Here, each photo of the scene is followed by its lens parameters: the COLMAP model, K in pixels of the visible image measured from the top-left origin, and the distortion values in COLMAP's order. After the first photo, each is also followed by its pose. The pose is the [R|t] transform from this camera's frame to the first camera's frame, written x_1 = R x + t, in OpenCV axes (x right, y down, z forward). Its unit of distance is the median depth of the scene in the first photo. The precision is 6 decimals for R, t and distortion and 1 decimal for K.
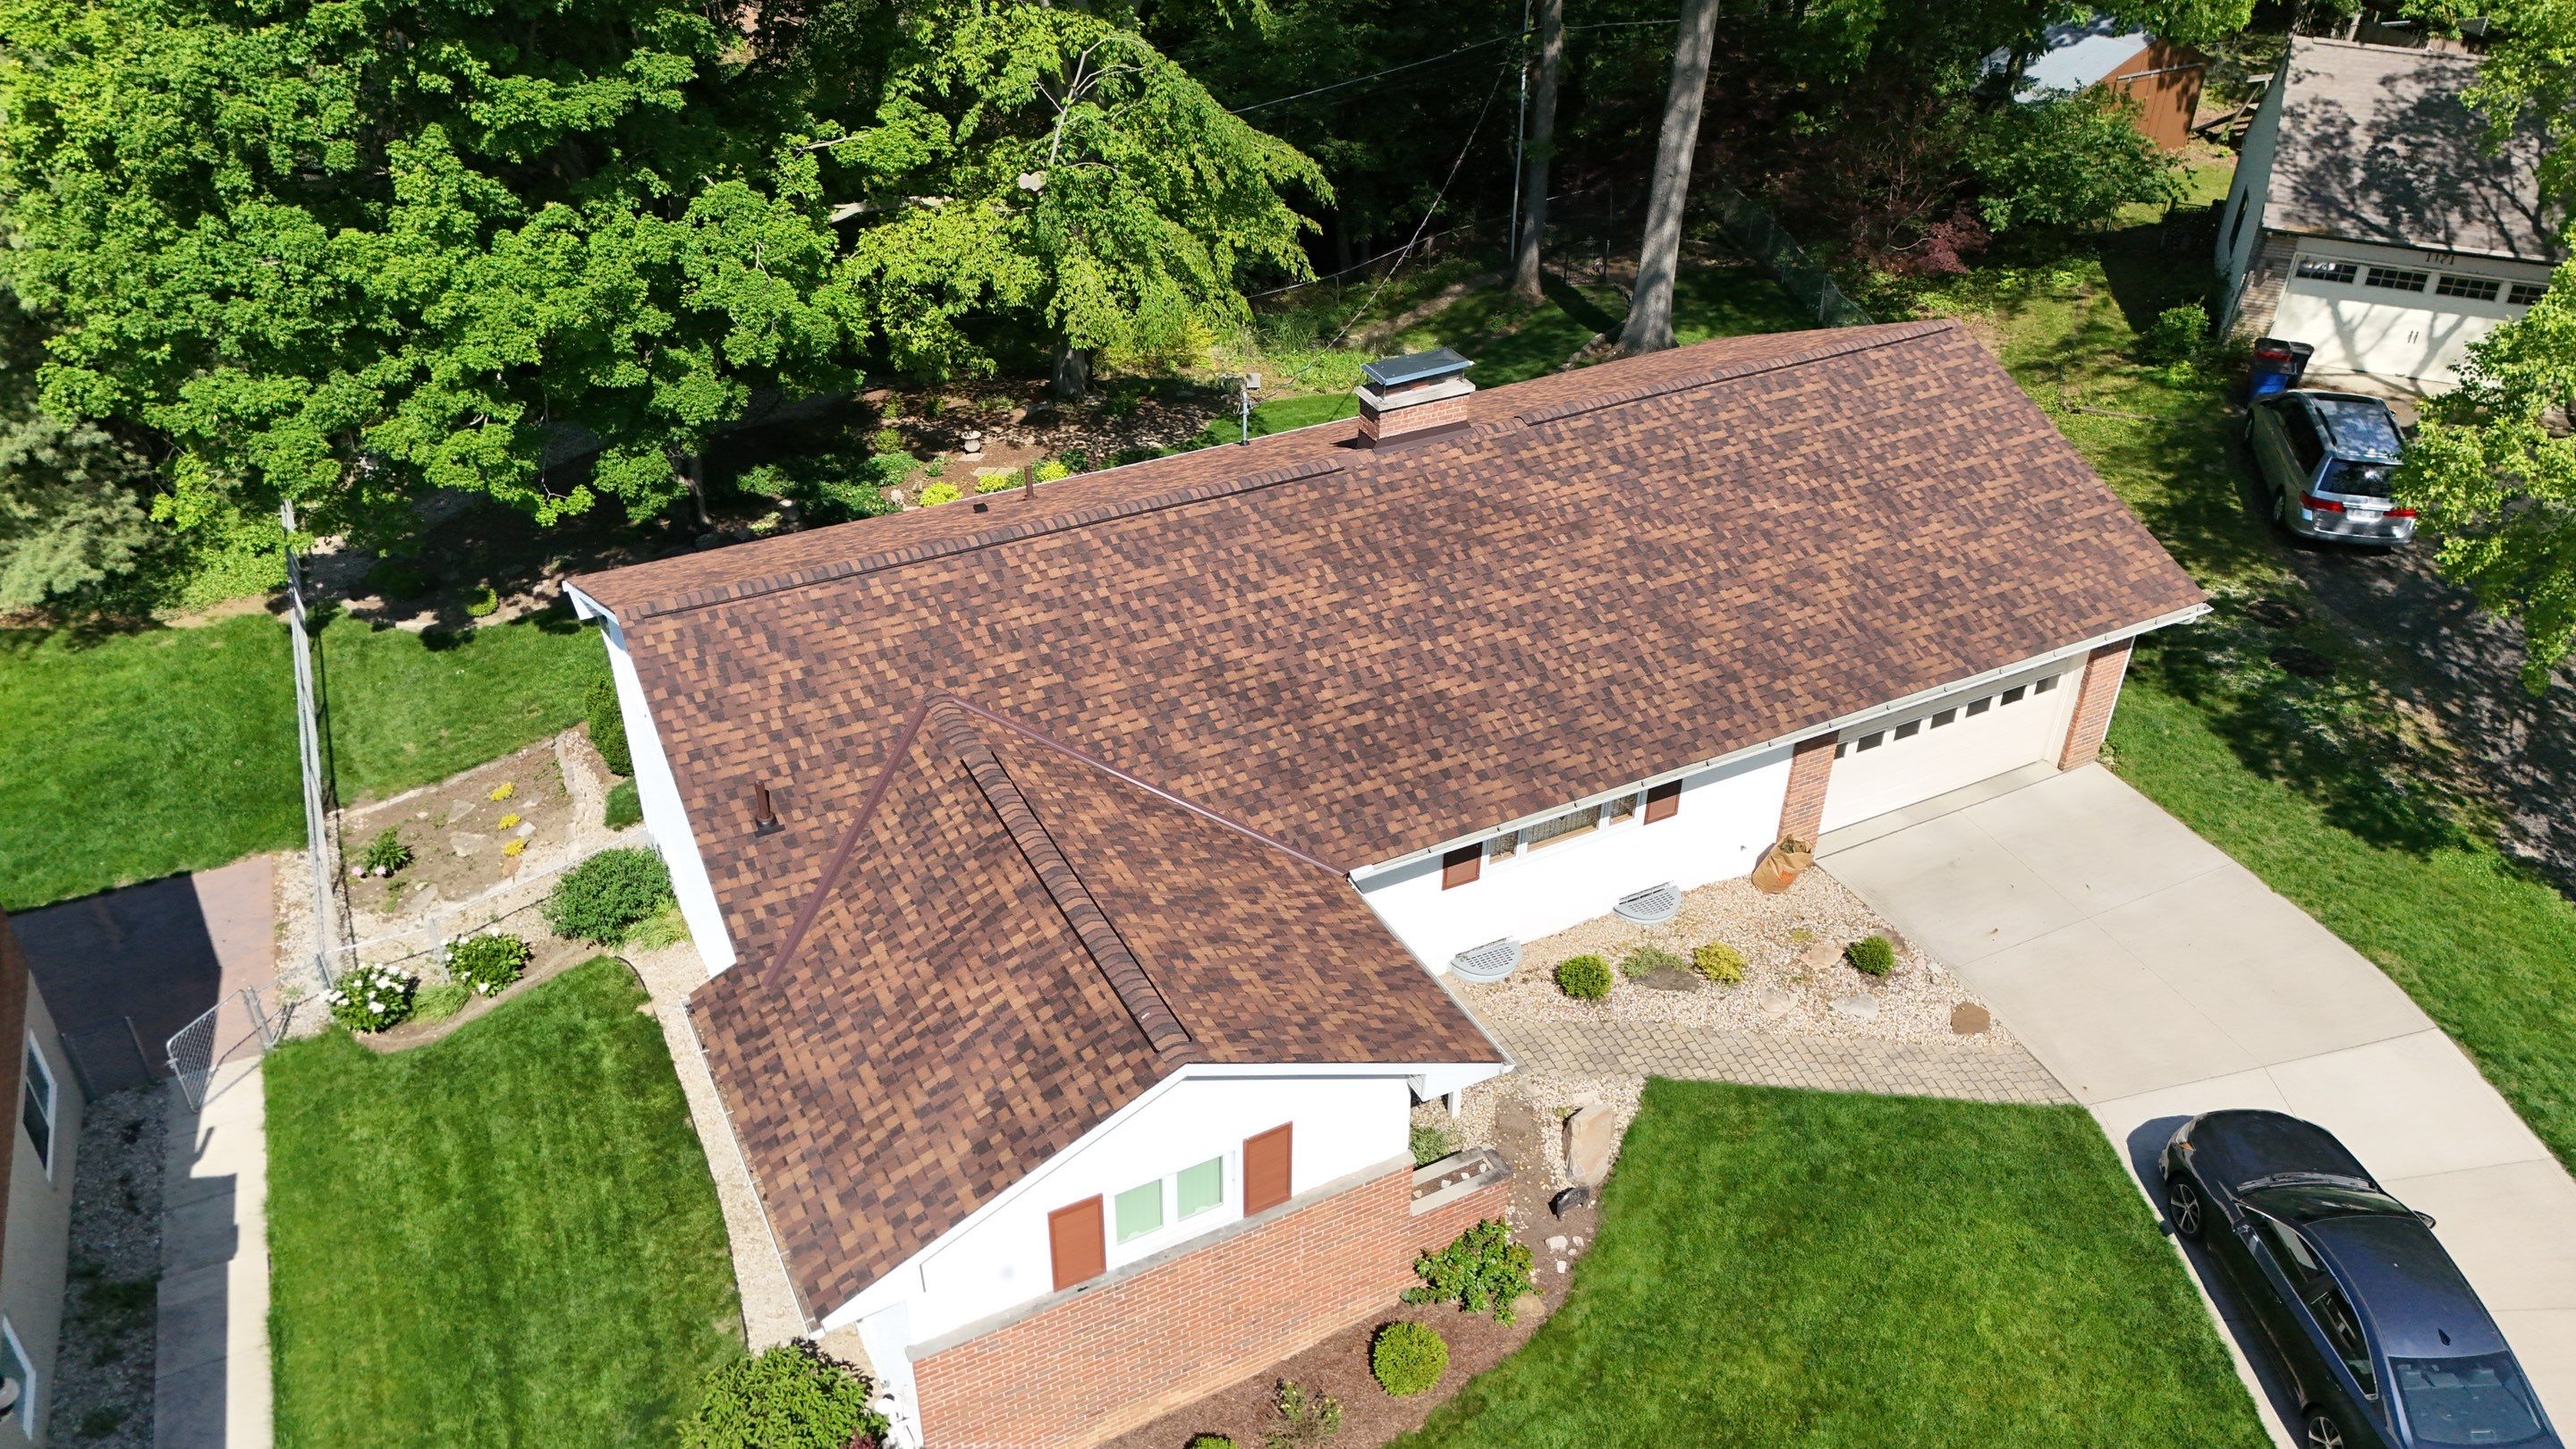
lens RADIAL K [[1885.9, 0, 1281.7], [0, 1885.9, 720.7], [0, 0, 1]] dist [0.085204, -0.084686]
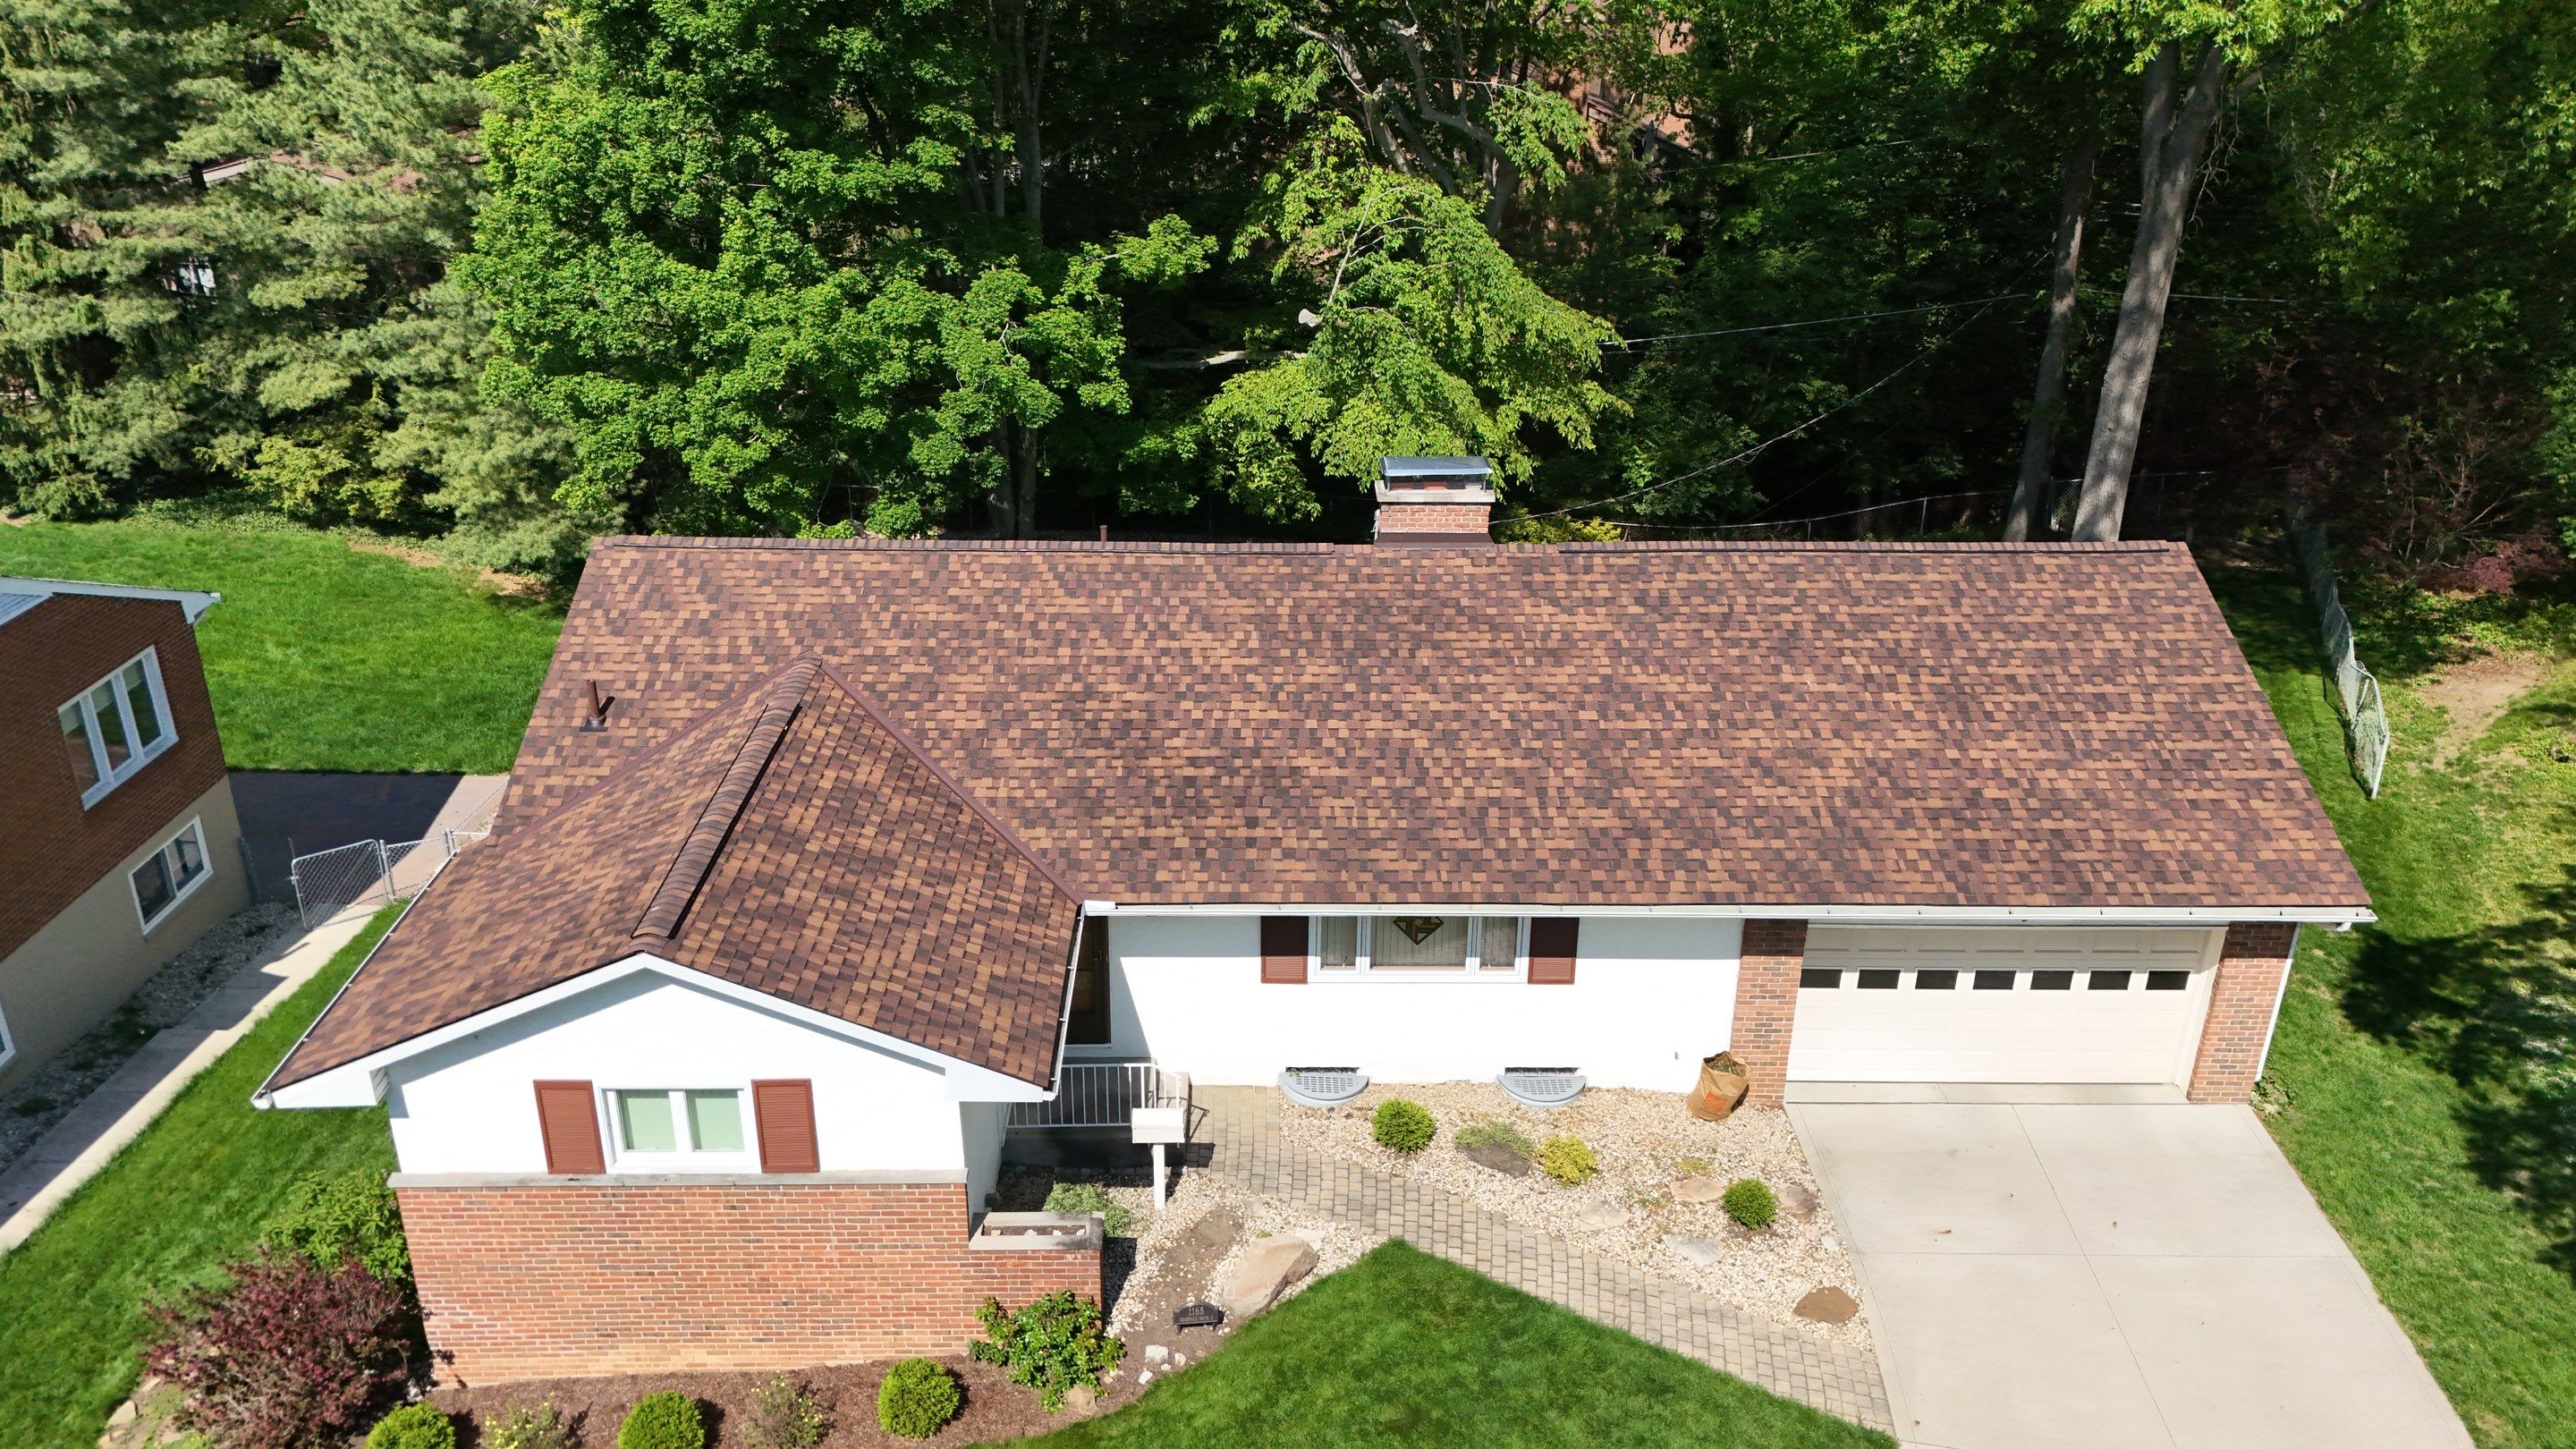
lens RADIAL K [[1885.9, 0, 1281.7], [0, 1885.9, 720.7], [0, 0, 1]] dist [0.085204, -0.084686]
pose [[0.894193, 0.181531, -0.409225, 0.445893], [-0.245705, 0.963123, -0.109649, 0.064884], [0.374230, 0.198596, 0.905821, 0.139975]]
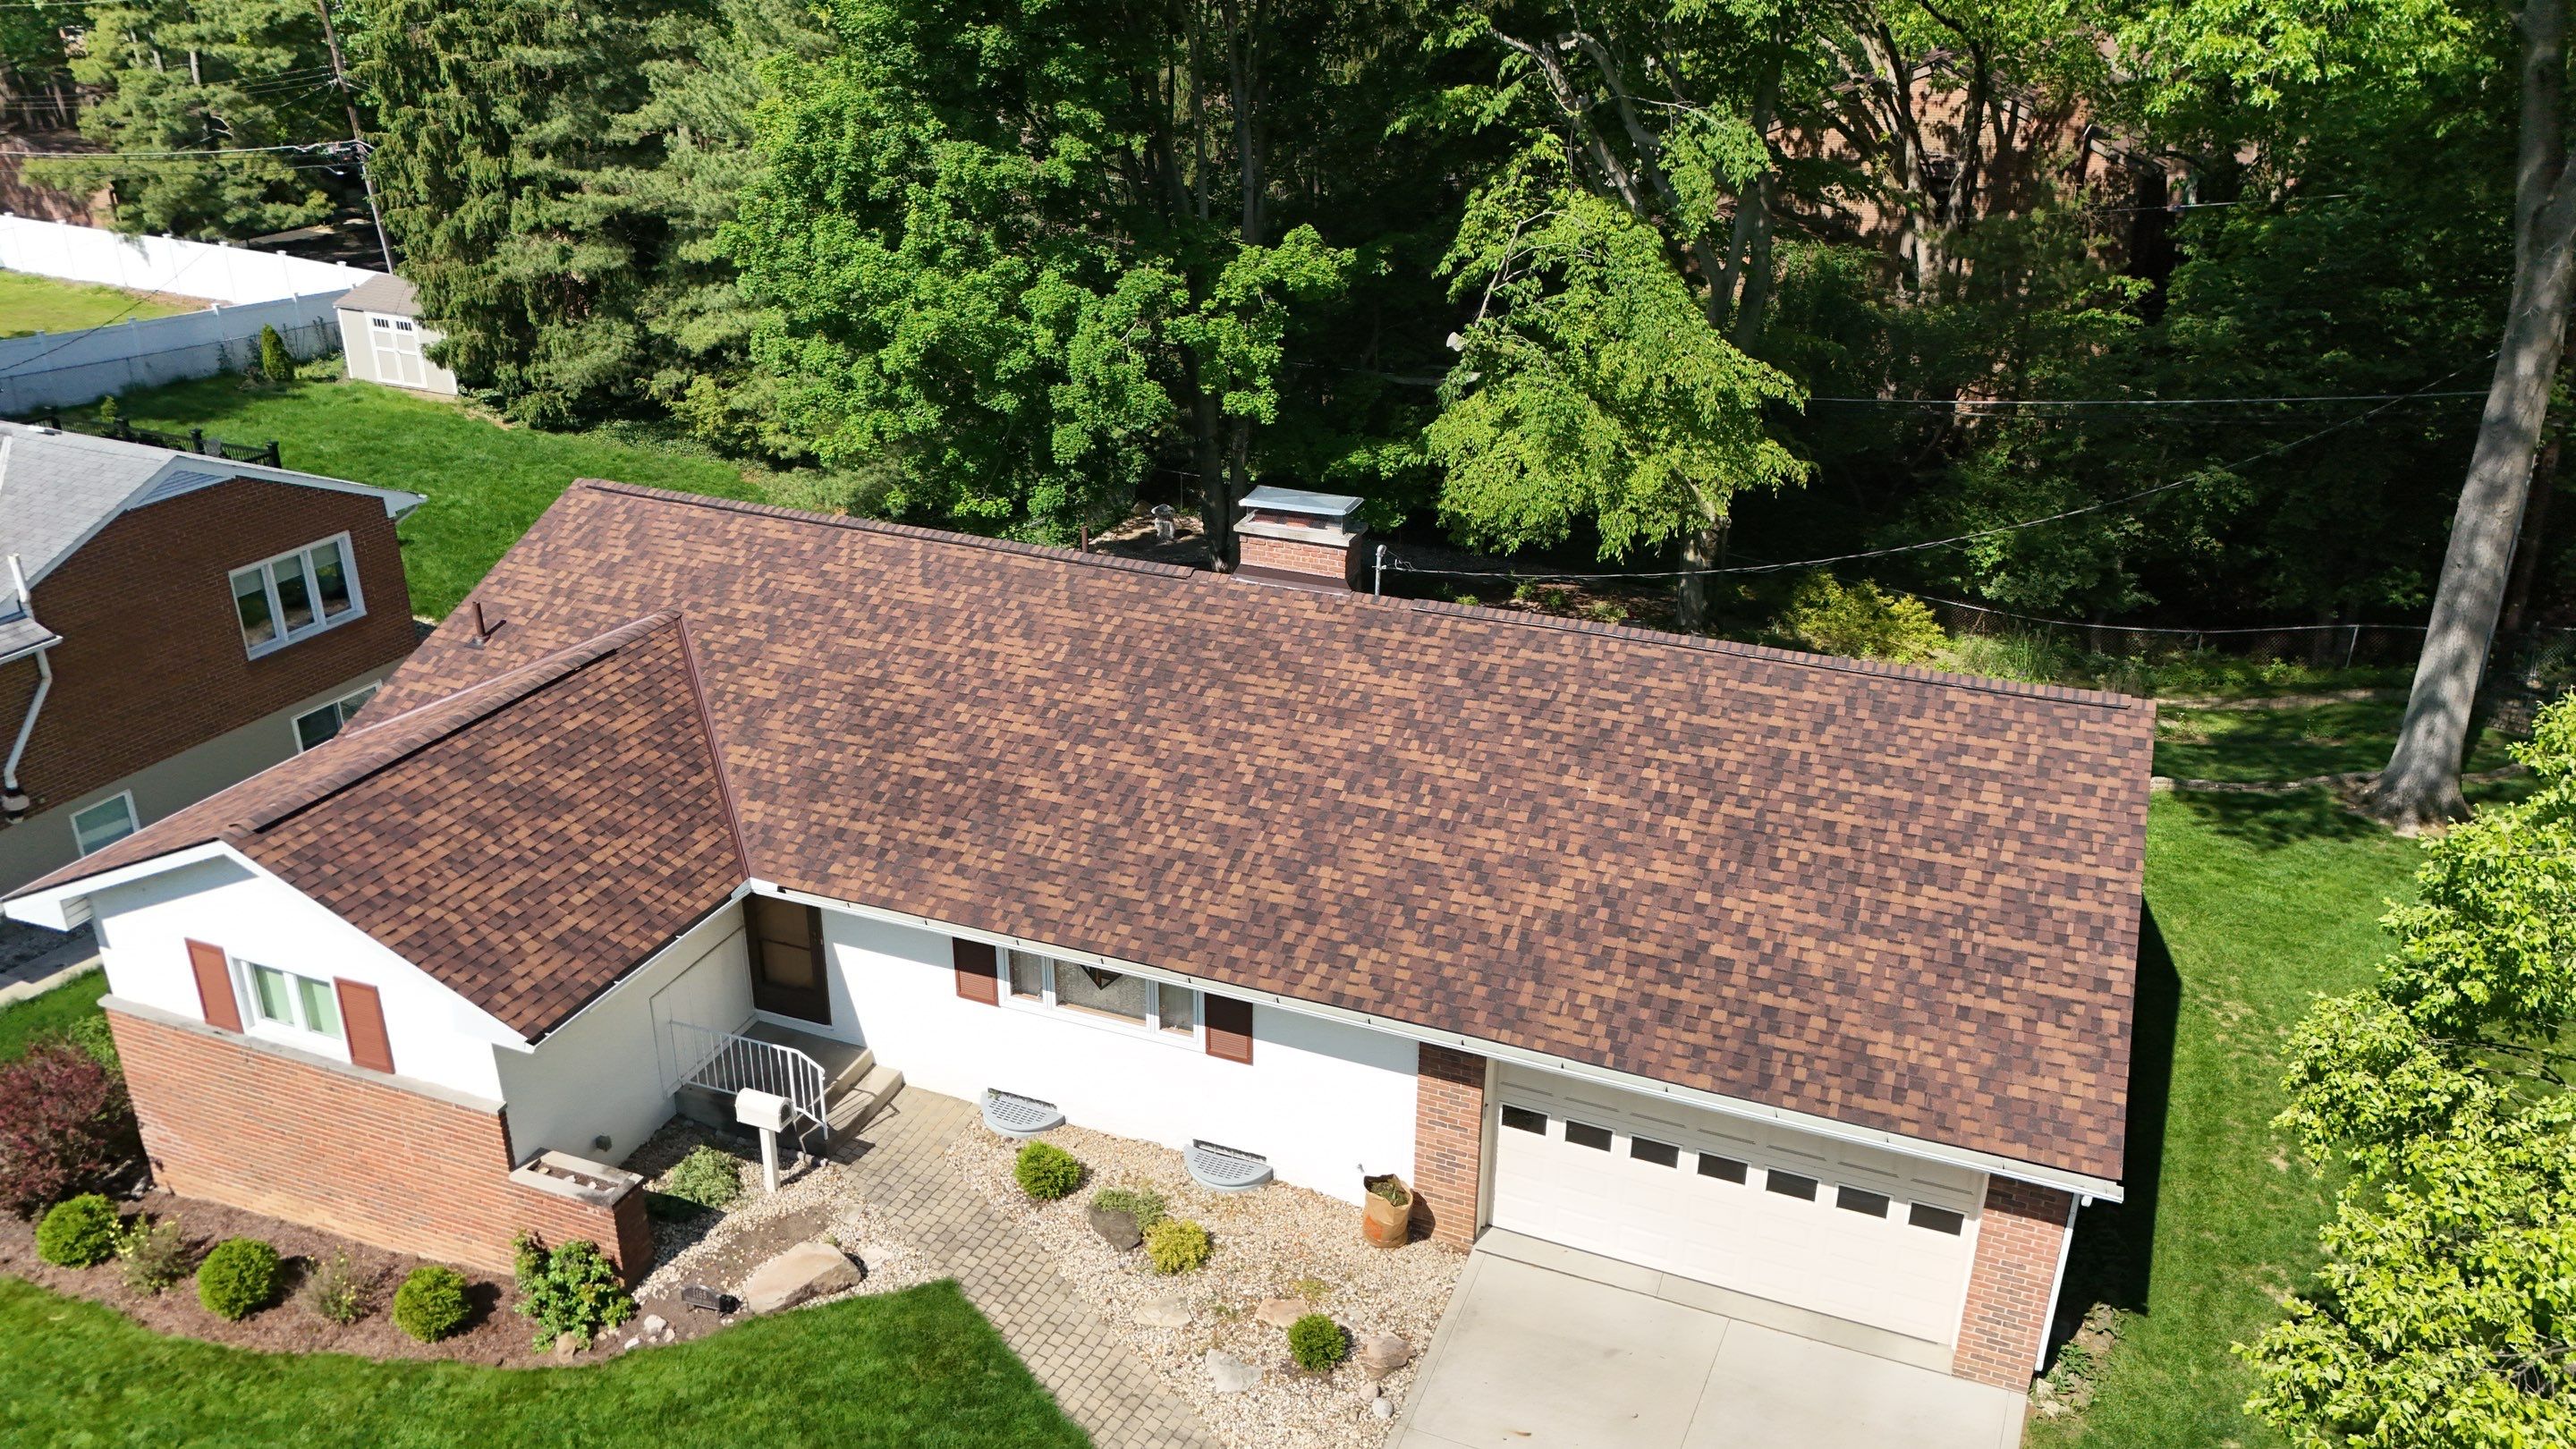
lens RADIAL K [[1879.2, 0, 1278.3], [0, 1879.2, 720.3], [0, 0, 1]] dist [0.088308, -0.082319]
pose [[0.654028, 0.304613, -0.692430, 0.771344], [-0.415209, 0.909691, 0.008009, -0.101791], [0.632336, 0.282265, 0.721441, 0.399989]]
